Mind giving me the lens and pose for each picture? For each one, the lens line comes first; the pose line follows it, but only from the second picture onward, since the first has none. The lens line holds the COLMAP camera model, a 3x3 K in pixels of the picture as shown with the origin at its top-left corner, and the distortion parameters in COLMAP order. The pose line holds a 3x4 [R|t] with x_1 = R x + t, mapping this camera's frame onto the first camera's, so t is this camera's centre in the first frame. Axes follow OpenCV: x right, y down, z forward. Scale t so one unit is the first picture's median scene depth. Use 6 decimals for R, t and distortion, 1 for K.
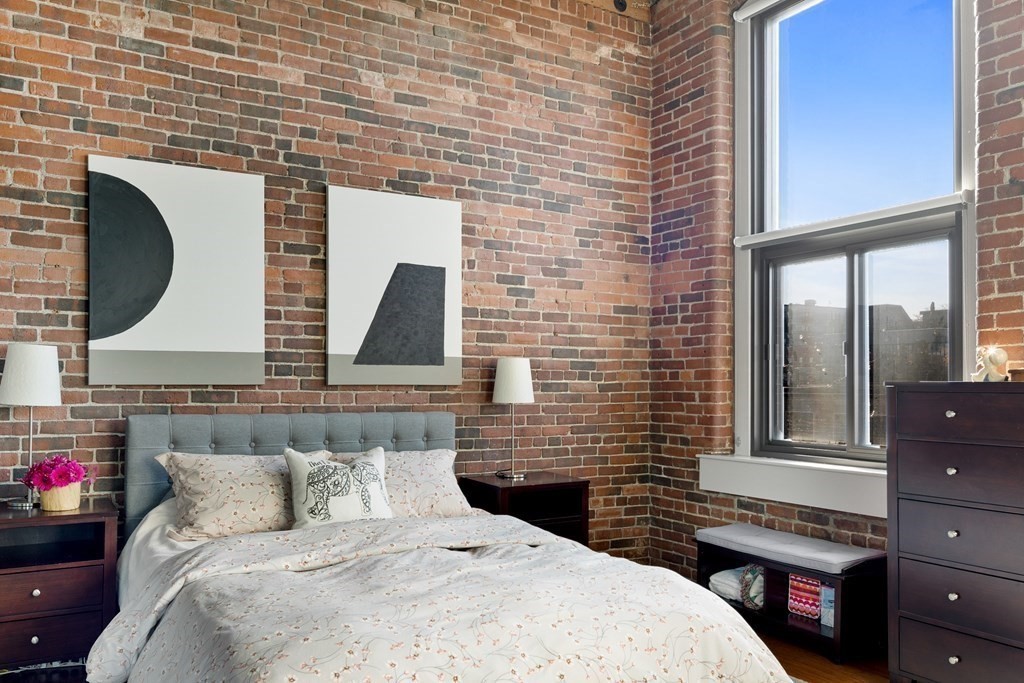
lens RADIAL K [[813.0, 0, 510.2], [0, 813.0, 369.1], [0, 0, 1]] dist [0.001897, -0.002811]
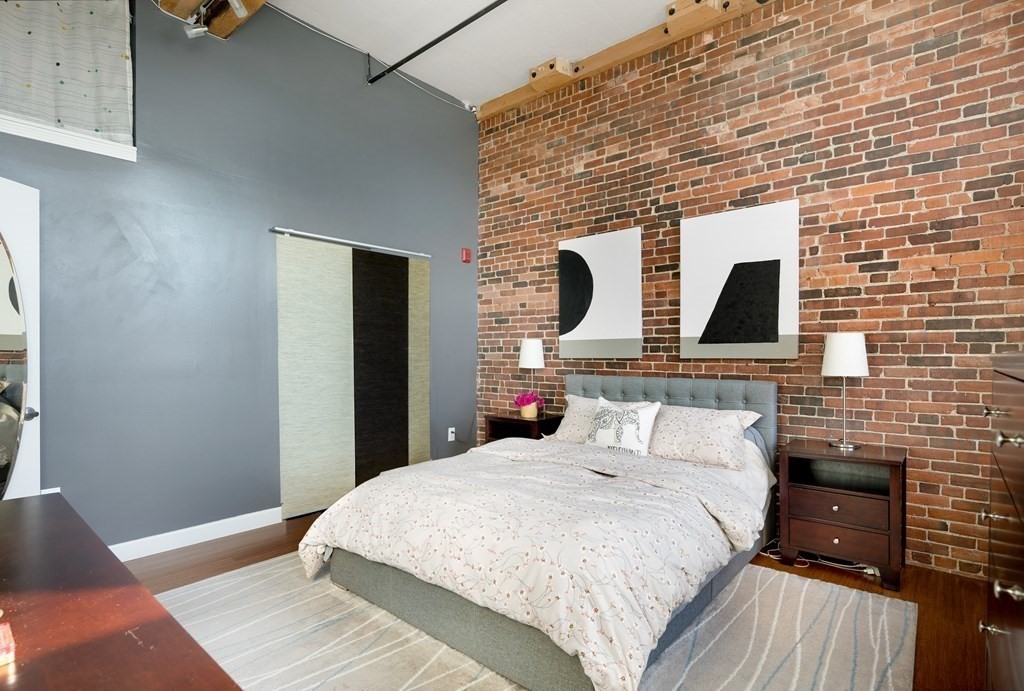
lens RADIAL K [[521.6, 0, 507.5], [0, 521.6, 359.2], [0, 0, 1]] dist [-0.000053, -0.001807]
pose [[0.308683, 0.003057, -0.951160, 0.502562], [0.018299, 0.999791, 0.009152, 0.005820], [0.950989, -0.020231, 0.308563, 0.373988]]
